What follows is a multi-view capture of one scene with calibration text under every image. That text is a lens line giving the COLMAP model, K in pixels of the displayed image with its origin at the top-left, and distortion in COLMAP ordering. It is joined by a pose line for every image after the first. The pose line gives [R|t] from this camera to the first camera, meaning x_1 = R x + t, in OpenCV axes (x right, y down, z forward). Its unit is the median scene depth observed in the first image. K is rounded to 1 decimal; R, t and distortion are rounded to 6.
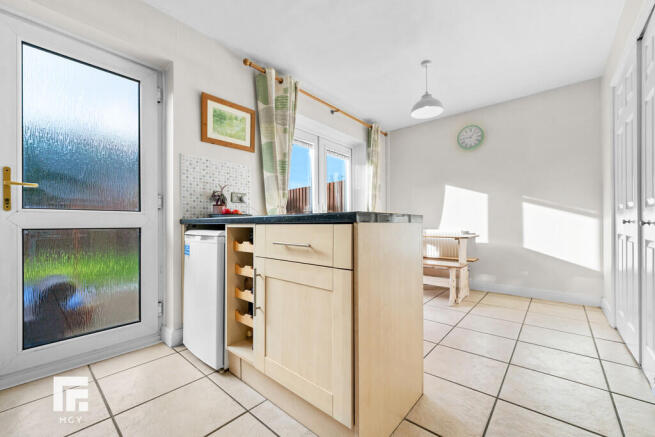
lens RADIAL K [[263.6, 0, 324.1], [0, 263.6, 221.9], [0, 0, 1]] dist [0.000609, -0.000071]
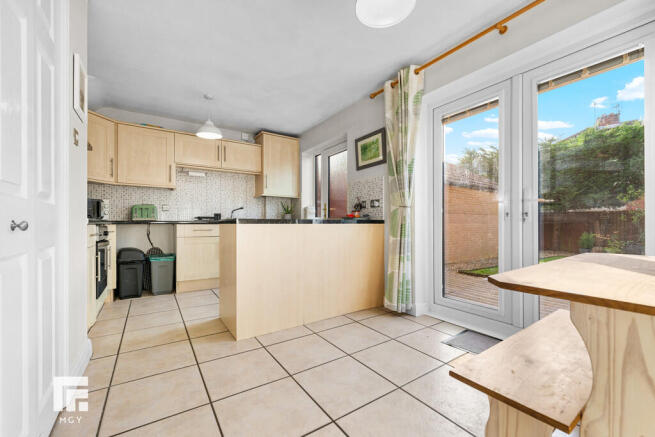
lens RADIAL K [[263.6, 0, 324.1], [0, 263.6, 221.9], [0, 0, 1]] dist [0.000609, -0.000071]
pose [[-0.259790, -0.001985, -0.965663, 0.700865], [0.010525, 0.999933, -0.004887, 0.001087], [0.965608, -0.011434, -0.259752, 0.780639]]
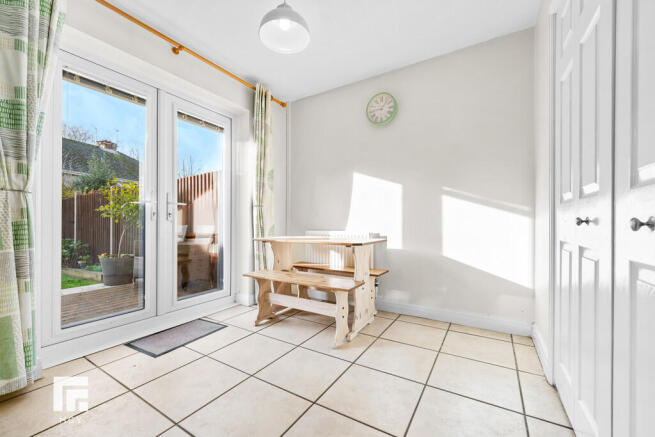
lens RADIAL K [[263.6, 0, 324.1], [0, 263.6, 221.9], [0, 0, 1]] dist [0.000609, -0.000071]
pose [[0.987016, 0.004405, 0.160564, 0.295723], [-0.004995, 0.999982, 0.003270, 0.000712], [-0.160547, -0.004029, 0.987020, 0.303775]]
